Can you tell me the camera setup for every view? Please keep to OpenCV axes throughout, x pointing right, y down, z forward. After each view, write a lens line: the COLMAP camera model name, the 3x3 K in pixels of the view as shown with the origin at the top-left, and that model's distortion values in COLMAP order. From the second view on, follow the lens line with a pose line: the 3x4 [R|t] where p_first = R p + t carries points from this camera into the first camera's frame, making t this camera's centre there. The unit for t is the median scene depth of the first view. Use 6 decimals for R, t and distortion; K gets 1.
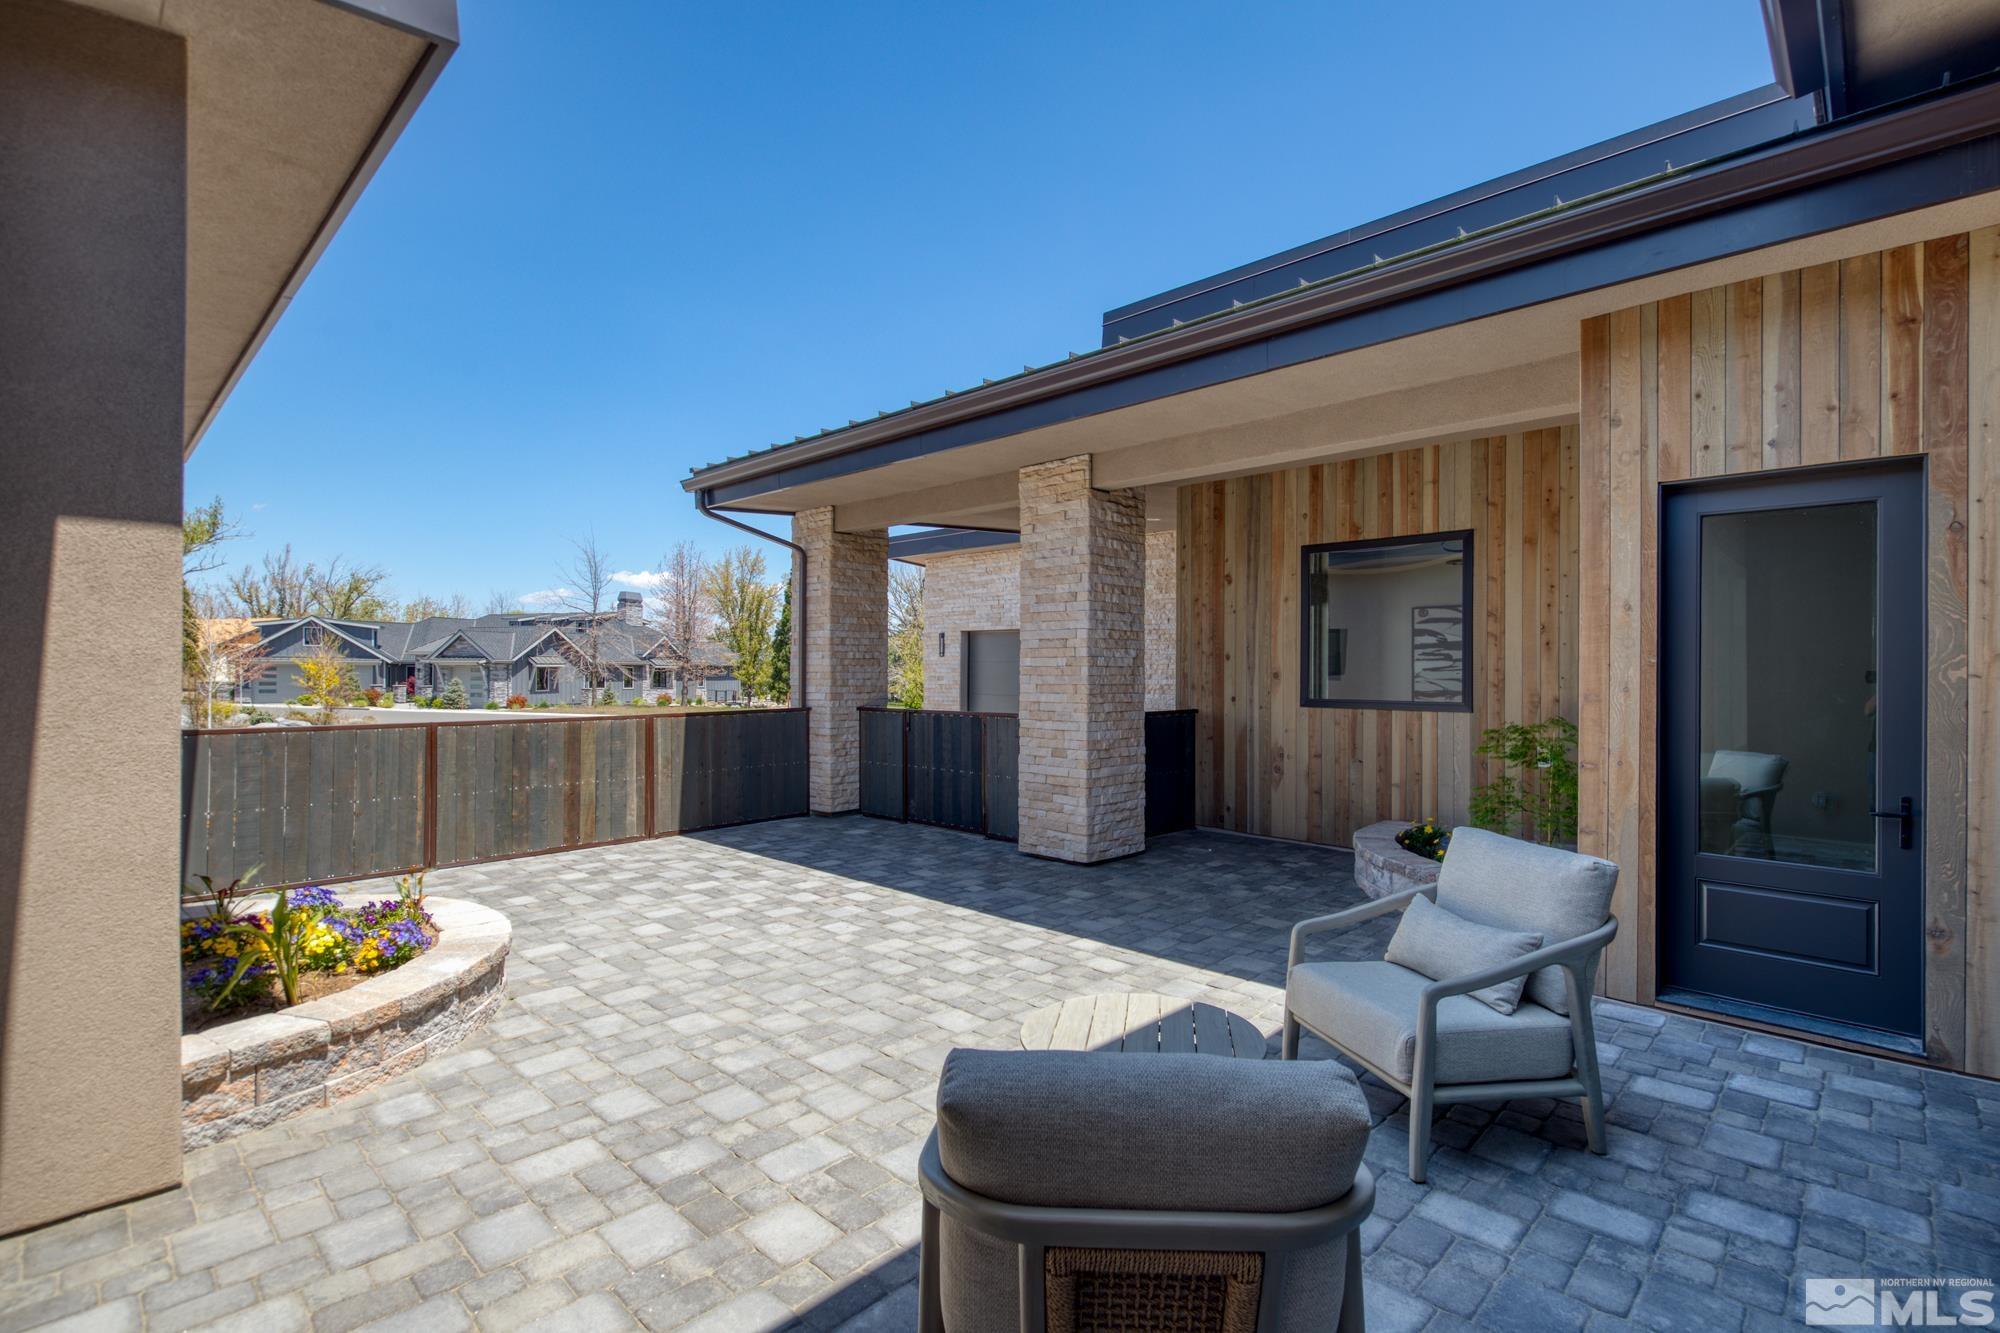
lens RADIAL K [[930.0, 0, 1000.4], [0, 930.0, 670.2], [0, 0, 1]] dist [0.001323, 0.000030]
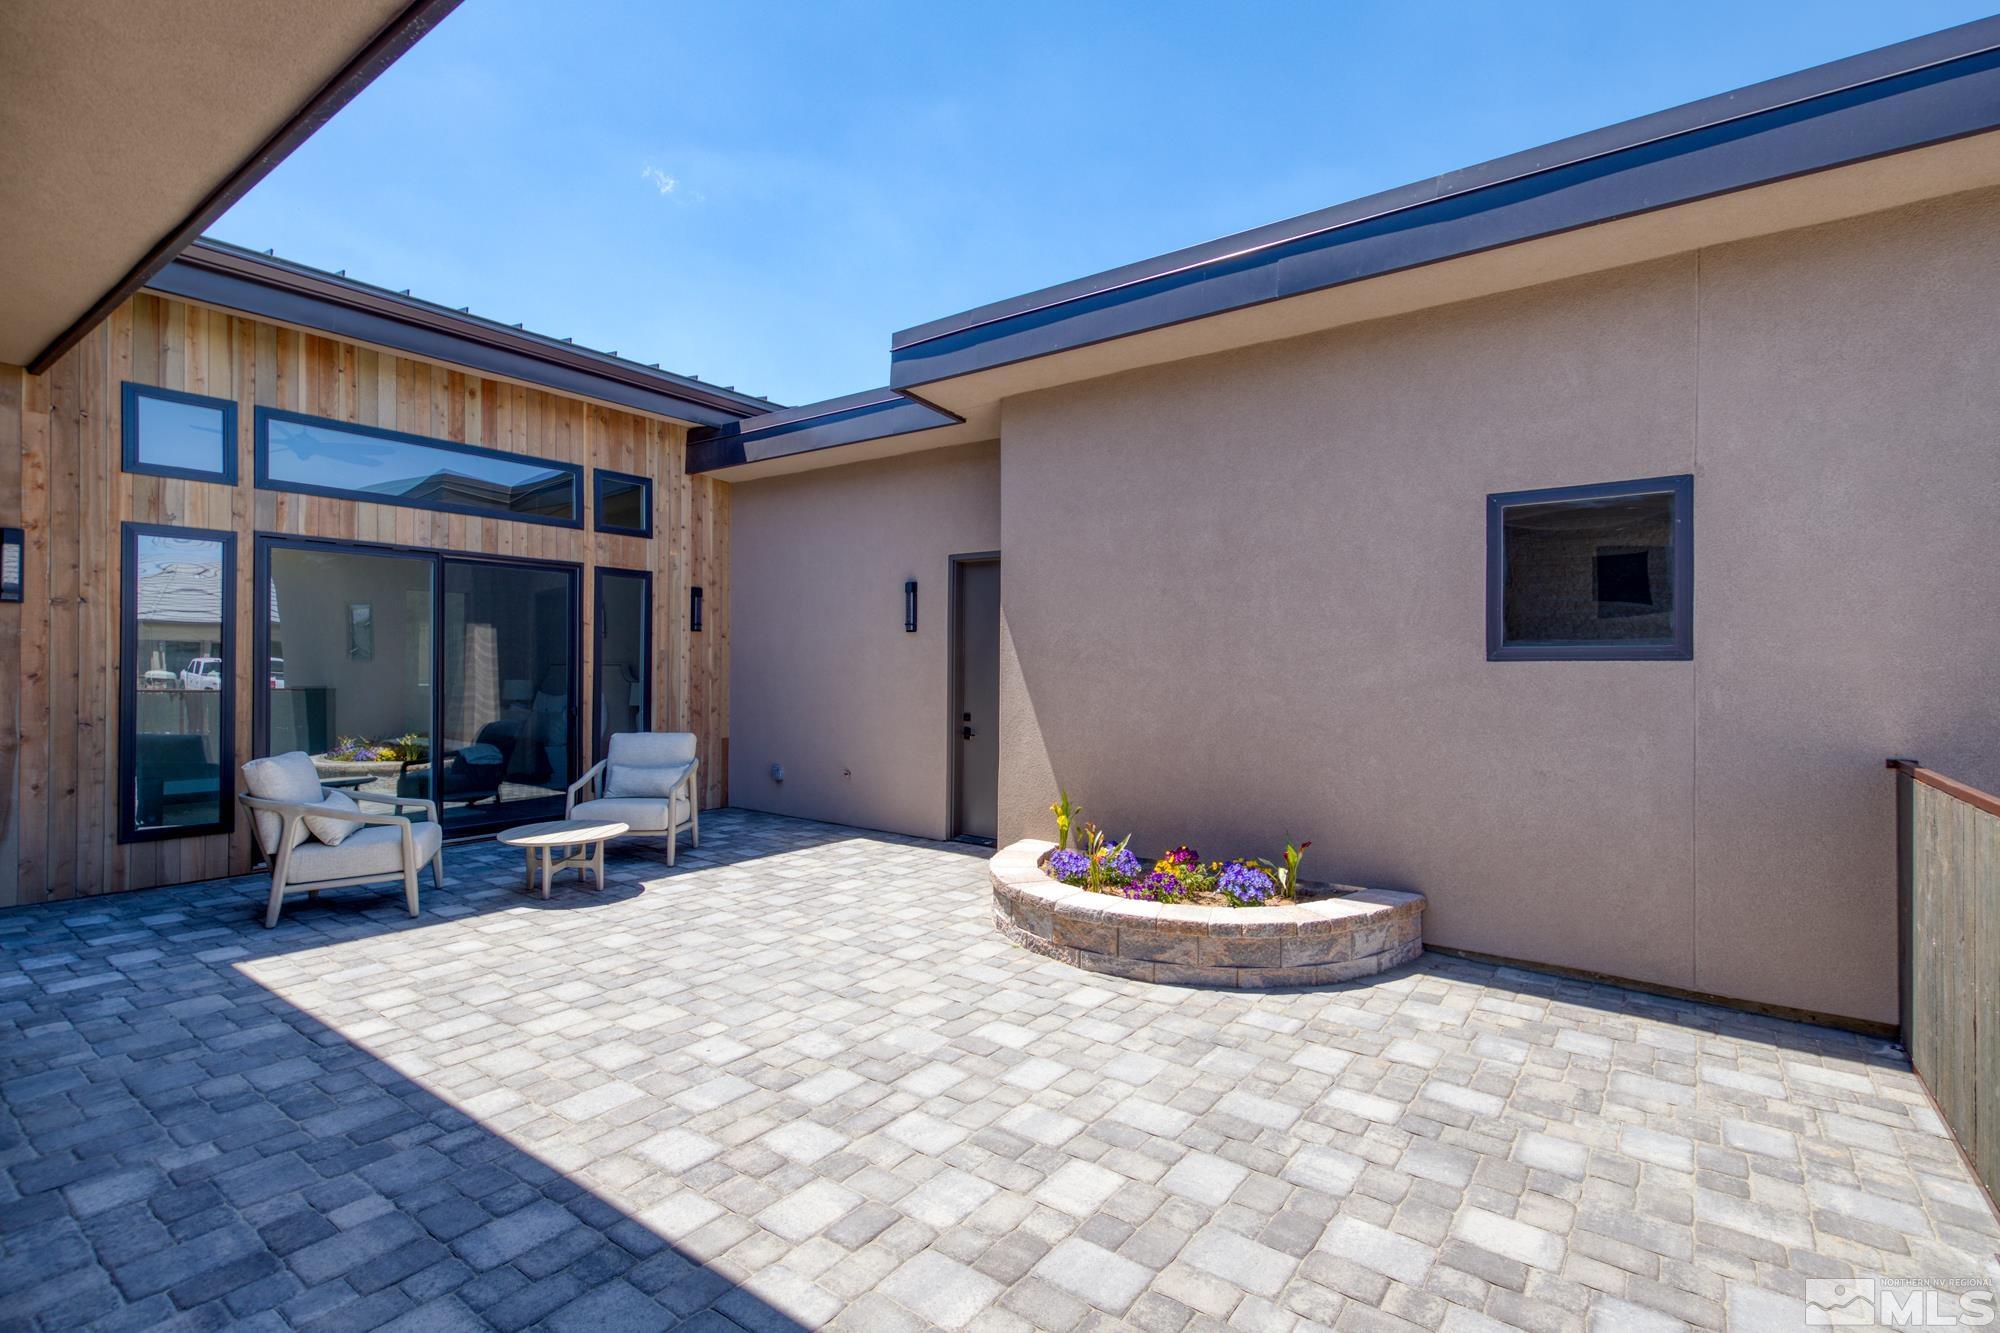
lens RADIAL K [[930.0, 0, 1000.7], [0, 930.0, 666.8], [0, 0, 1]] dist [0.001323, 0.000030]
pose [[-0.991056, -0.011103, -0.132982, -0.309036], [-0.010494, 0.999931, -0.005281, 0.015353], [0.133032, -0.003838, -0.991104, 1.864527]]
